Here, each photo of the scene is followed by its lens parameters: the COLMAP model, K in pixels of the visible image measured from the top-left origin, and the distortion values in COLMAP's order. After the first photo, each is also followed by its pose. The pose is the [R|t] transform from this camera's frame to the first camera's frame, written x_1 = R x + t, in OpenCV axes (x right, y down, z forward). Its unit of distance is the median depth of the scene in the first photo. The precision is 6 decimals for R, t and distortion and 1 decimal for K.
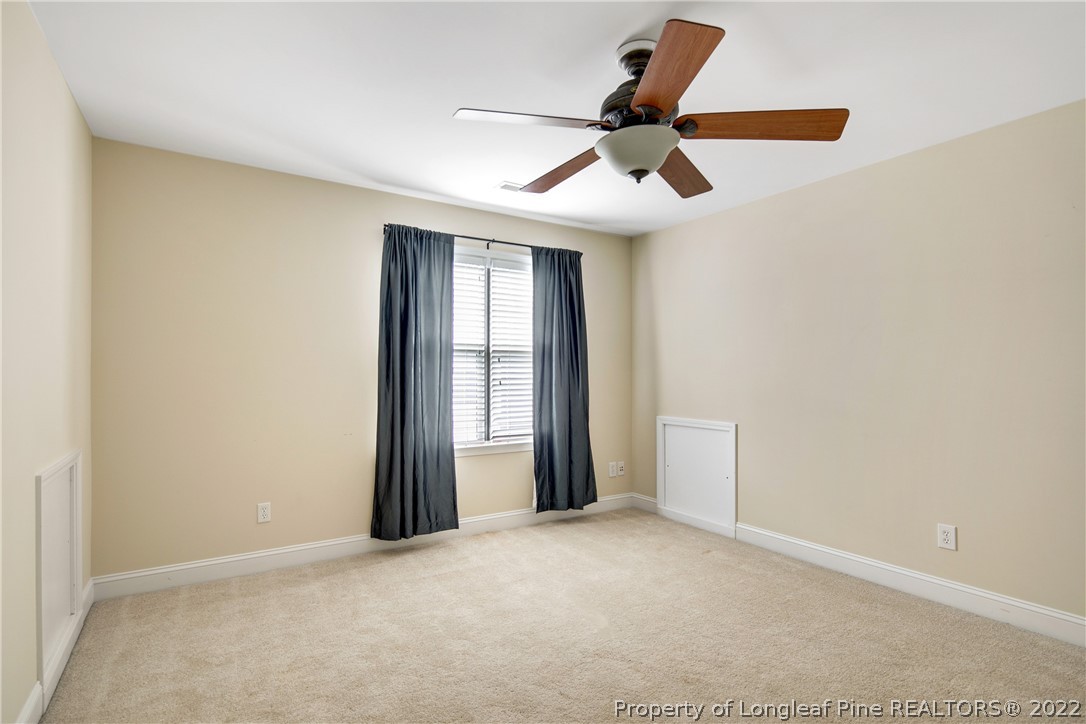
lens RADIAL K [[515.5, 0, 541.1], [0, 515.5, 370.2], [0, 0, 1]] dist [0.001801, -0.007234]
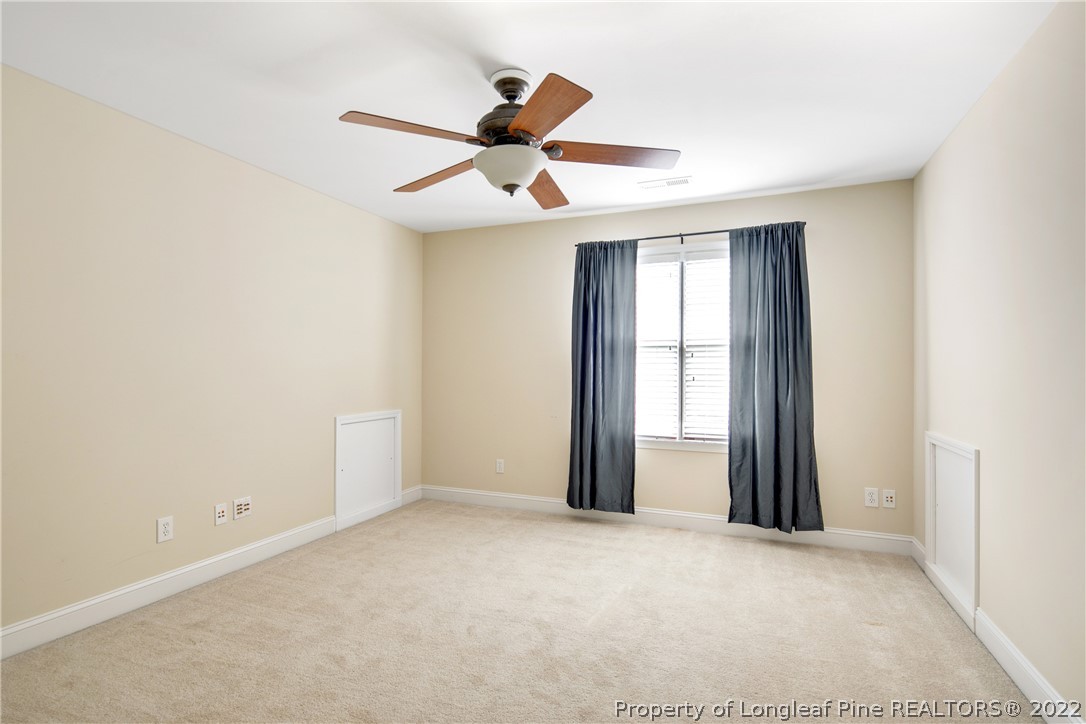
lens RADIAL K [[527.7, 0, 536.2], [0, 527.7, 358.8], [0, 0, 1]] dist [0.002294, -0.005483]
pose [[0.583838, -0.011460, -0.811789, 0.560504], [0.003428, 0.999926, -0.011651, -0.001820], [0.811863, 0.004019, 0.583834, 0.180356]]
